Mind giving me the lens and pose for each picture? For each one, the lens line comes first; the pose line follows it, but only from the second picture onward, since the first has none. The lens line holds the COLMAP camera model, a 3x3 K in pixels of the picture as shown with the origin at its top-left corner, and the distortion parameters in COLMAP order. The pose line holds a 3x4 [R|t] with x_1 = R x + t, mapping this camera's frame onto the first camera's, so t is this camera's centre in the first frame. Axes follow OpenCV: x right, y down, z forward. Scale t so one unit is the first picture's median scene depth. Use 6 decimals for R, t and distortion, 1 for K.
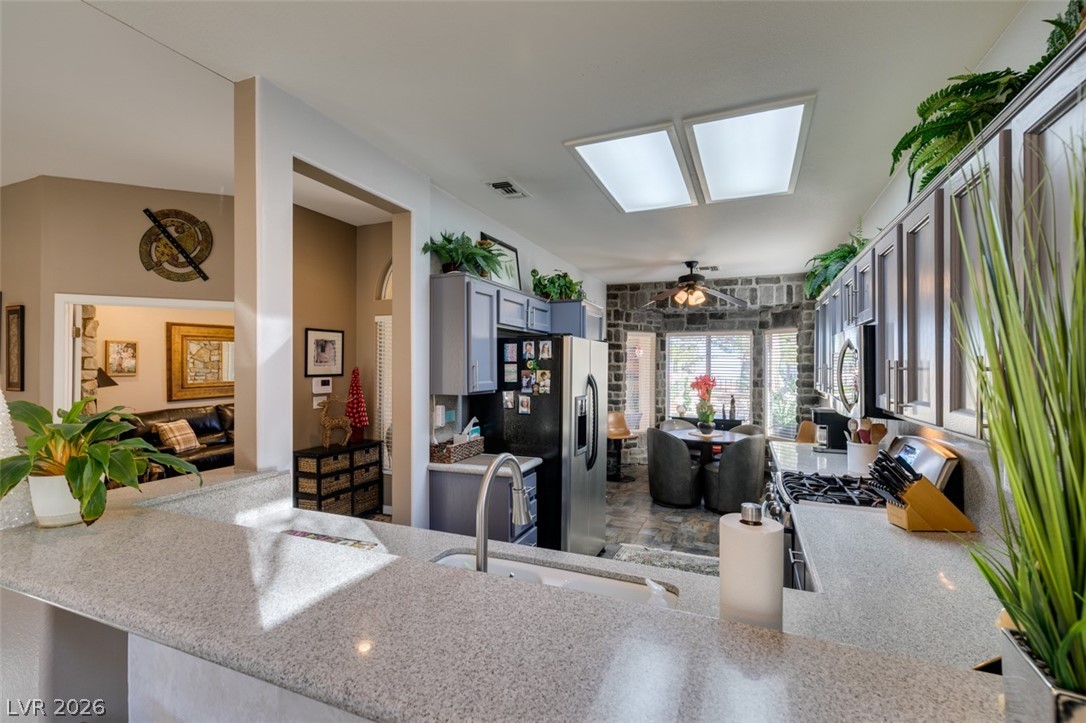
lens RADIAL K [[484.7, 0, 541.3], [0, 484.7, 362.1], [0, 0, 1]] dist [-0.000173, -0.000178]
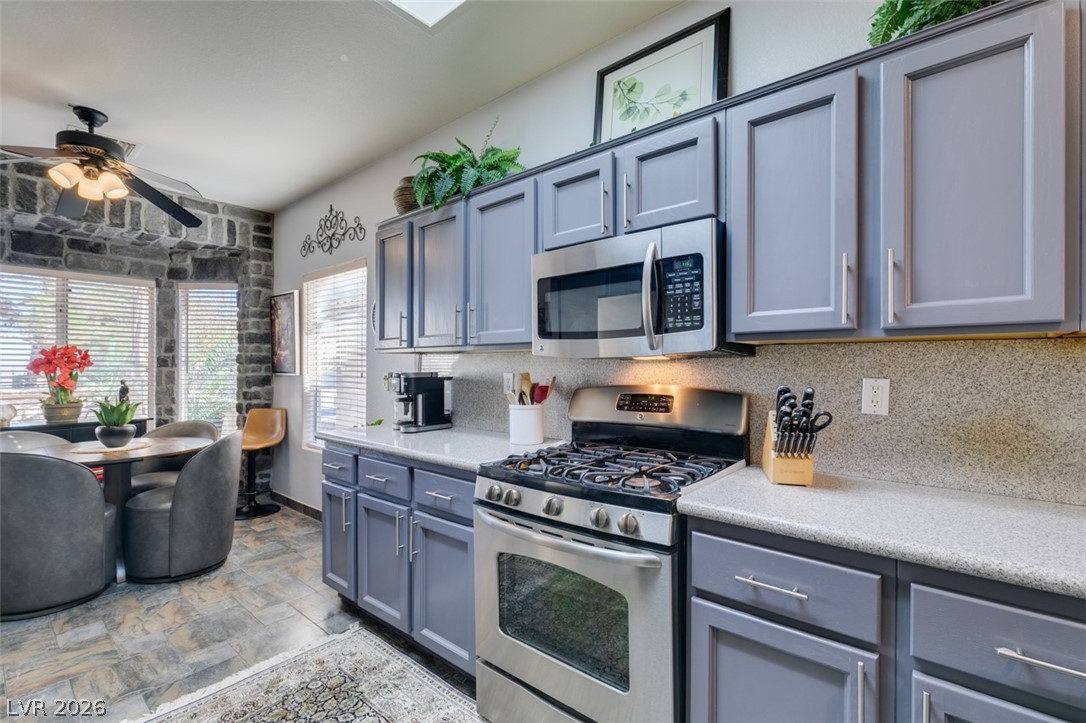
lens RADIAL K [[484.7, 0, 540.6], [0, 484.7, 366.1], [0, 0, 1]] dist [-0.000173, -0.000178]
pose [[0.301340, -0.005344, 0.953502, -0.030091], [-0.007479, 0.999940, 0.007968, 0.045363], [-0.953487, -0.009532, 0.301282, 0.348264]]
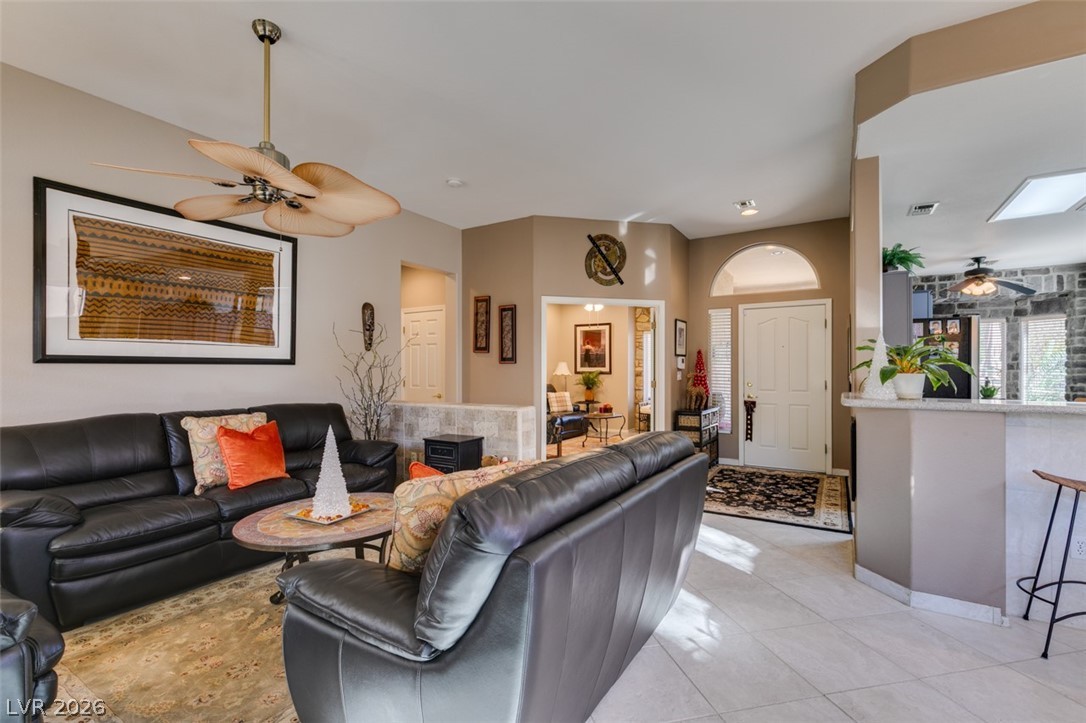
lens RADIAL K [[484.7, 0, 541.1], [0, 484.7, 367.0], [0, 0, 1]] dist [-0.000173, -0.000178]
pose [[0.988095, -0.003574, -0.153801, -0.479450], [0.004307, 0.999981, 0.004429, 0.039578], [0.153782, -0.005039, 0.988092, -0.266626]]
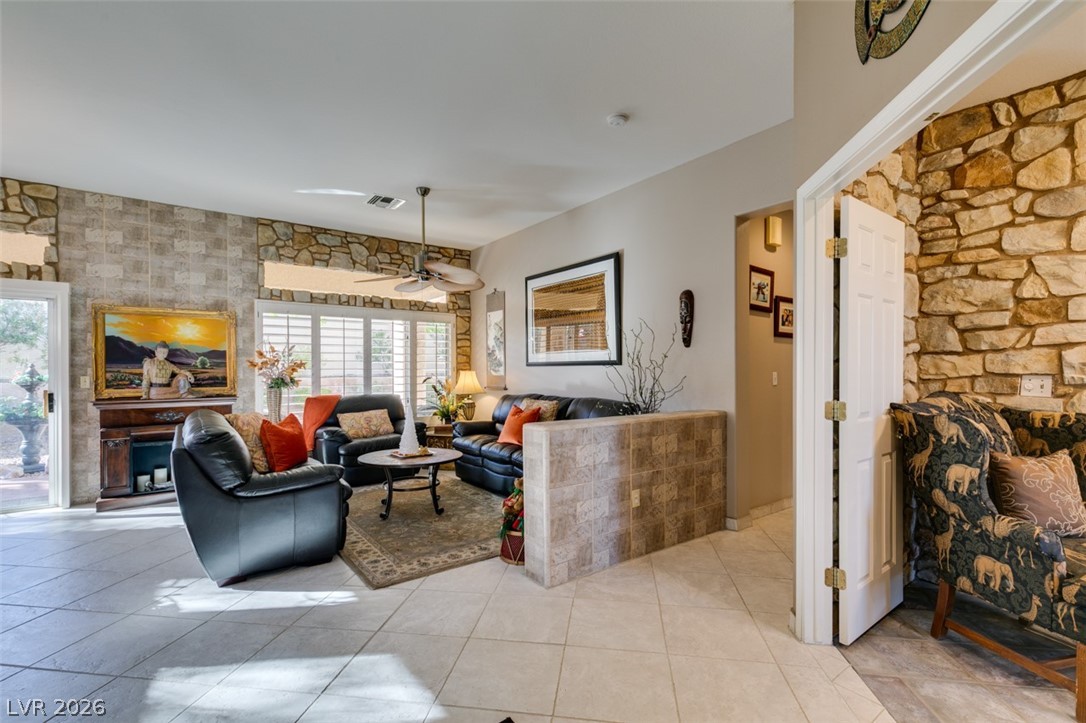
lens RADIAL K [[484.7, 0, 540.1], [0, 484.7, 371.6], [0, 0, 1]] dist [-0.000173, -0.000178]
pose [[-0.503322, 0.006574, -0.864074, -0.202471], [0.012523, 0.999922, 0.000313, 0.046299], [0.864008, -0.010663, -0.503365, 0.631828]]
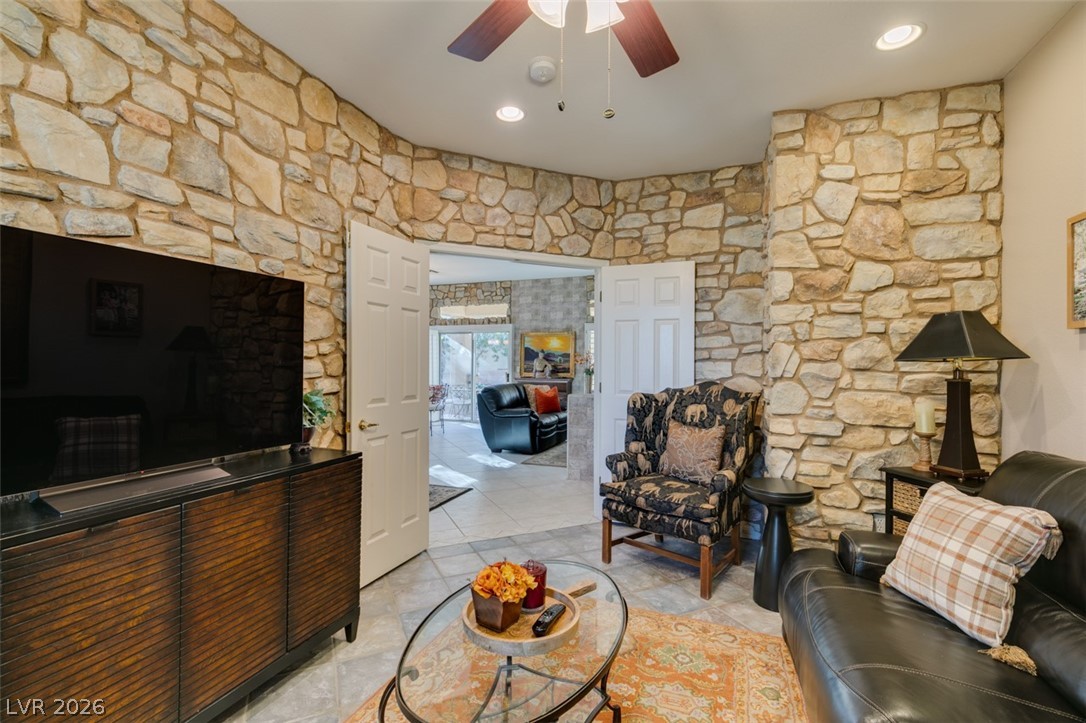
lens RADIAL K [[484.7, 0, 550.9], [0, 484.7, 371.8], [0, 0, 1]] dist [-0.000173, -0.000178]
pose [[-0.998604, -0.005847, -0.052489, -0.523227], [-0.006102, 0.999970, 0.004702, 0.054699], [0.052460, 0.005016, -0.998610, 1.270225]]
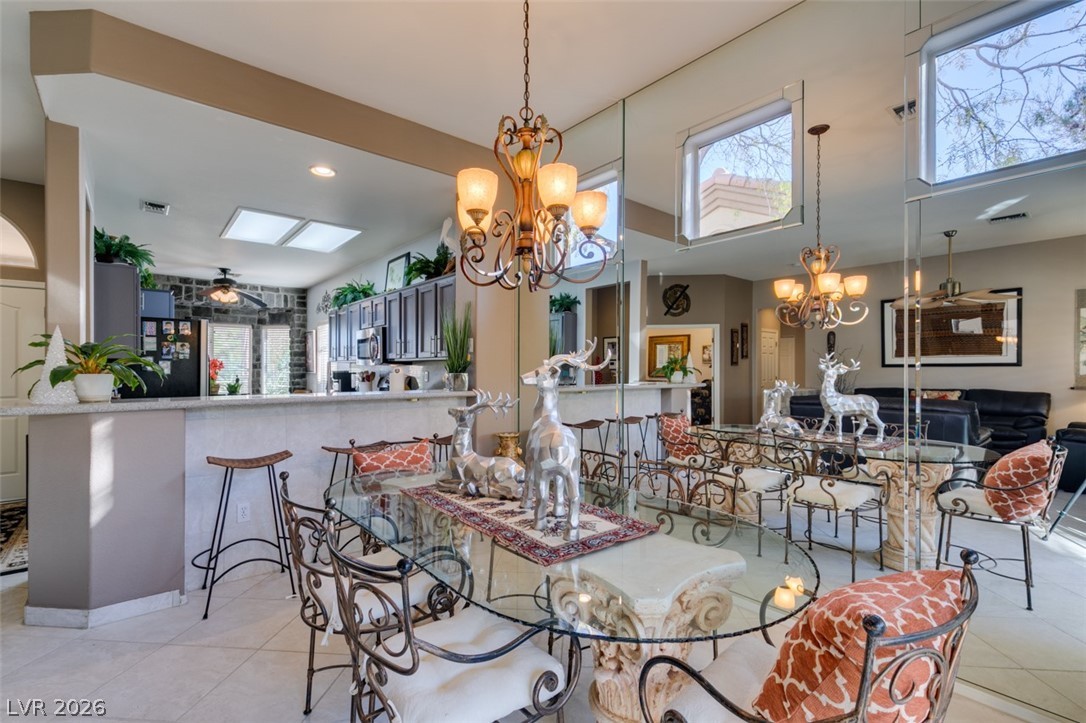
lens RADIAL K [[484.7, 0, 542.5], [0, 484.7, 363.5], [0, 0, 1]] dist [-0.000173, -0.000178]
pose [[0.446373, 0.002870, 0.894842, -0.413632], [-0.004248, 0.999990, -0.001088, 0.038887], [-0.894837, -0.003316, 0.446381, -0.297158]]
